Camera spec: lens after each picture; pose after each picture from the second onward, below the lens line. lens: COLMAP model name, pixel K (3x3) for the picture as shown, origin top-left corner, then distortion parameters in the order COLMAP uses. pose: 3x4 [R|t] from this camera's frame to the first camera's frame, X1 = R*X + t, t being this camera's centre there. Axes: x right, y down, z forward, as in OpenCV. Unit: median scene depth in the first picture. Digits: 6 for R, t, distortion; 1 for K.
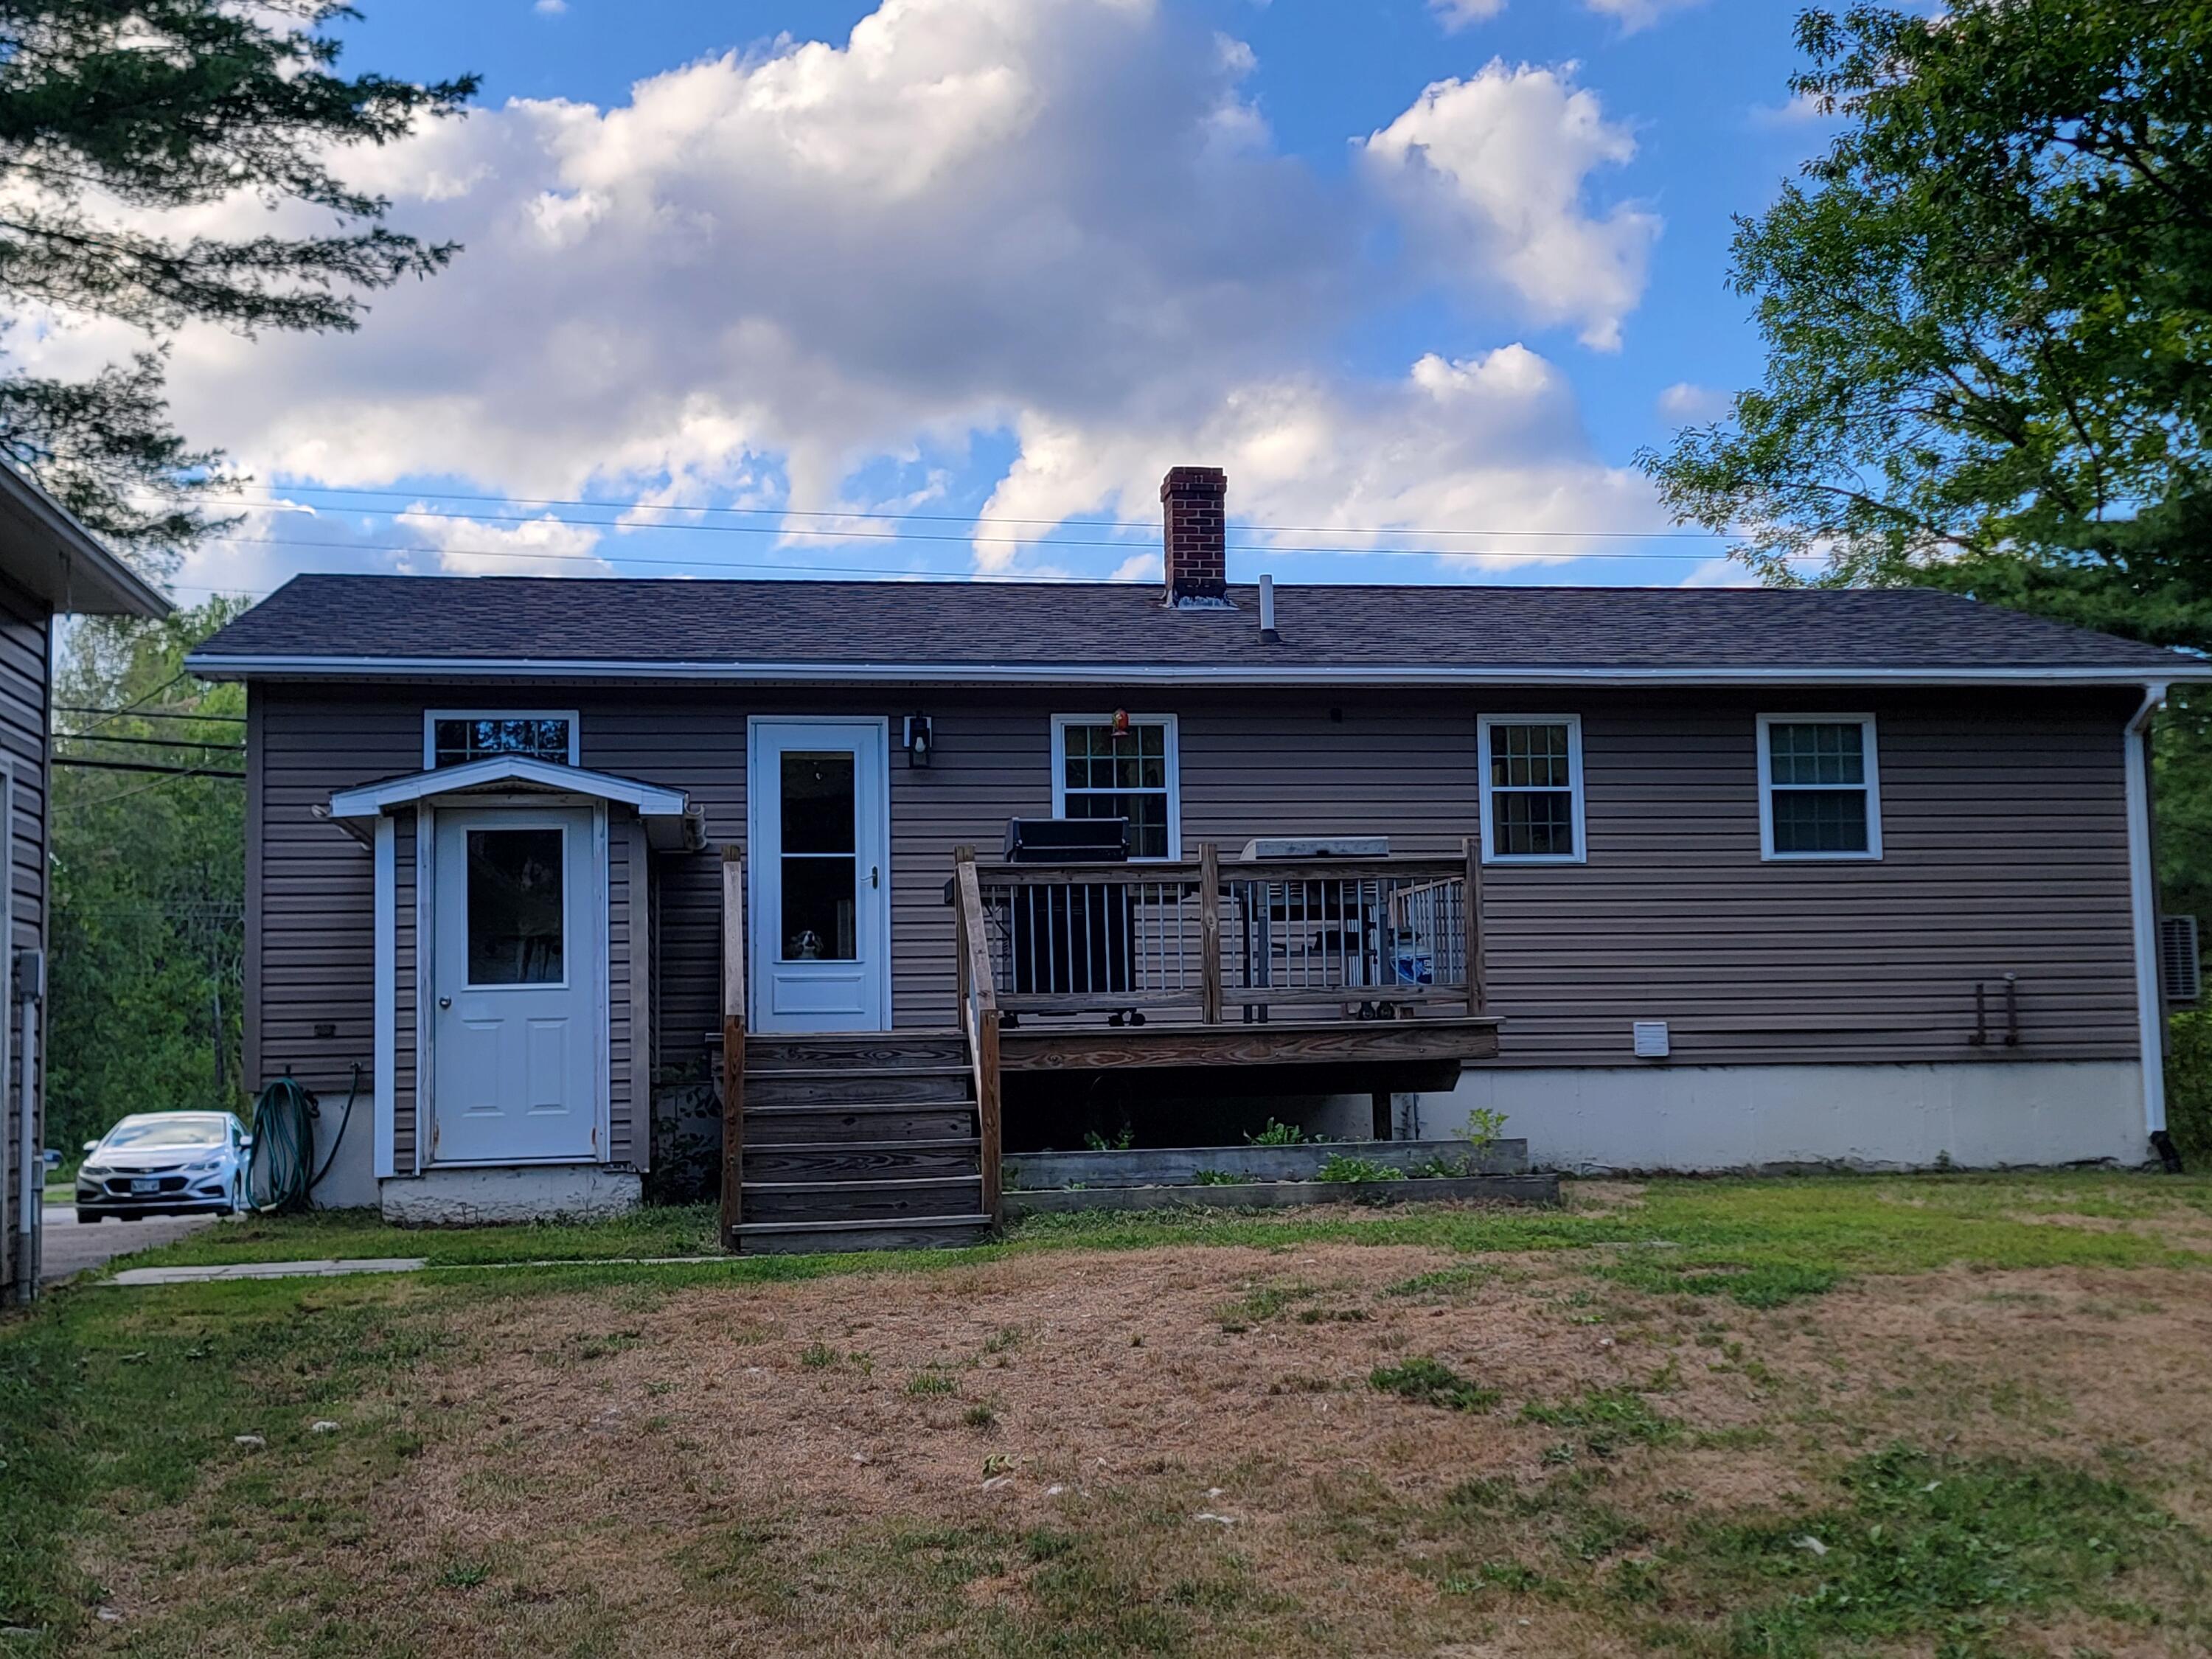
lens RADIAL K [[2530.7, 0, 1104.7], [0, 2530.7, 869.1], [0, 0, 1]] dist [0.074951, -0.029413]
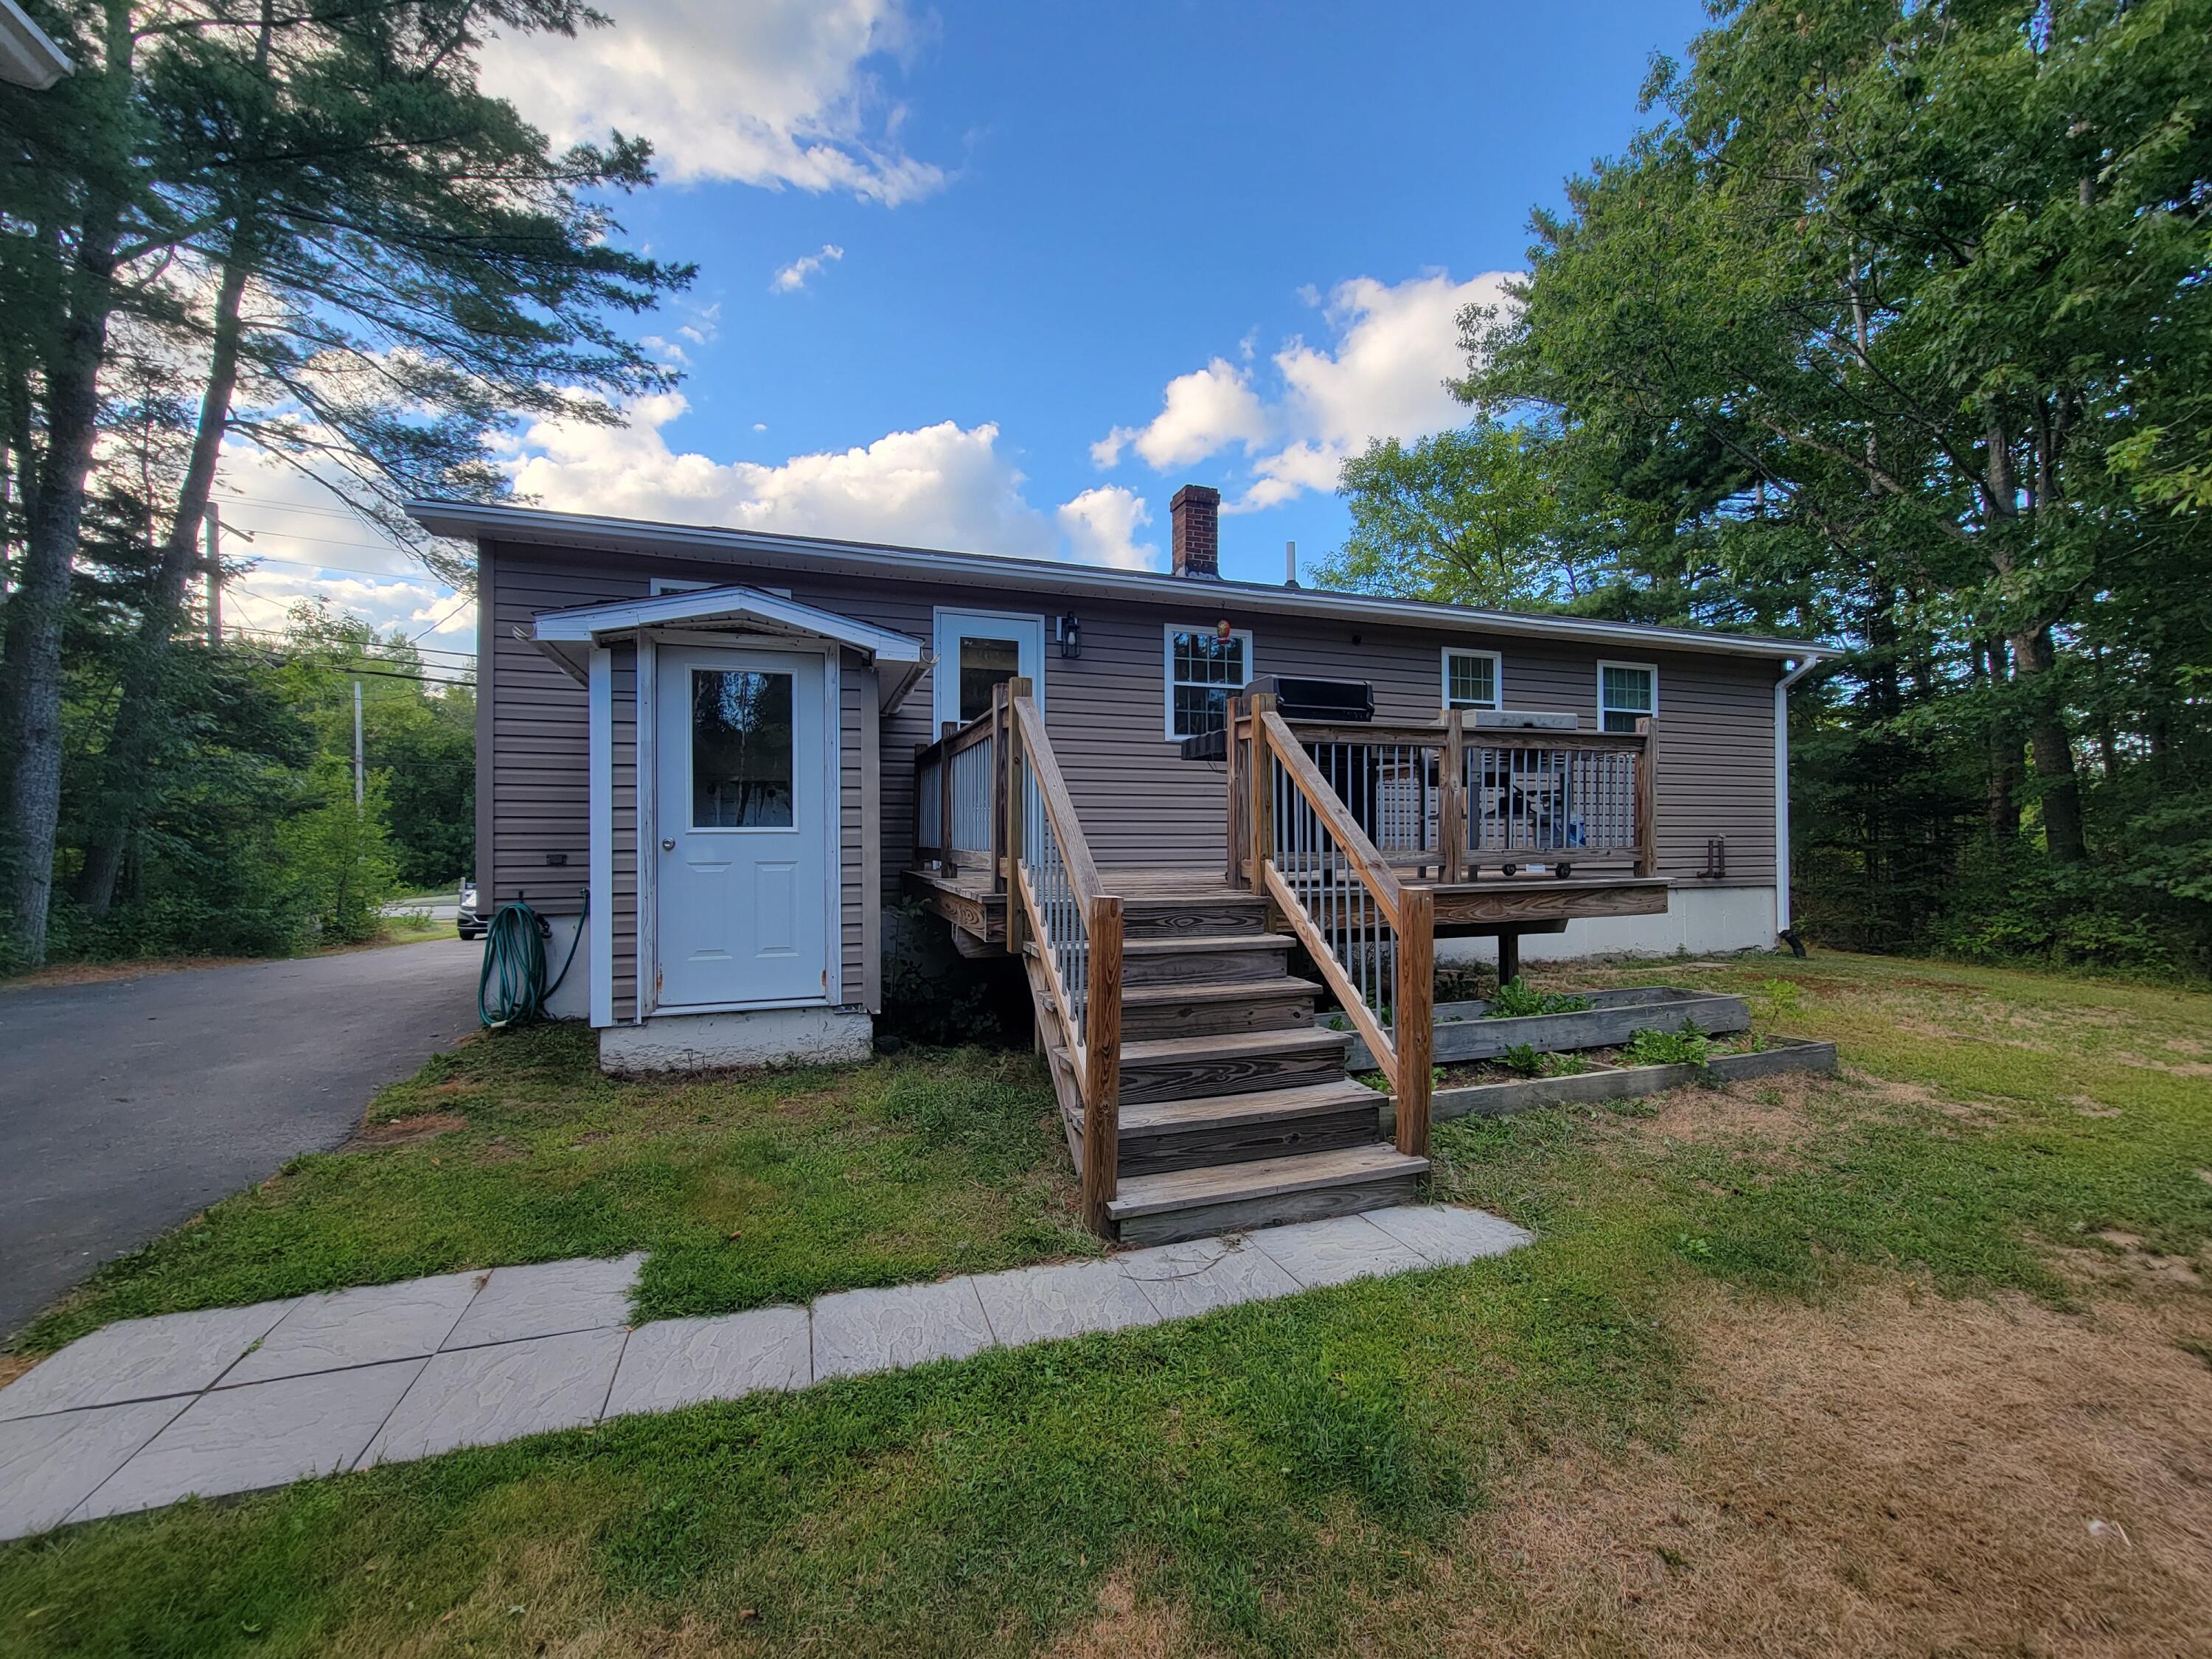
lens RADIAL K [[906.4, 0, 1102.2], [0, 906.4, 841.1], [0, 0, 1]] dist [0.000120, 0.000332]
pose [[0.982761, 0.018643, 0.183939, -0.138762], [-0.032847, 0.996681, 0.074480, 0.017170], [-0.181940, -0.079238, 0.980112, 0.546254]]
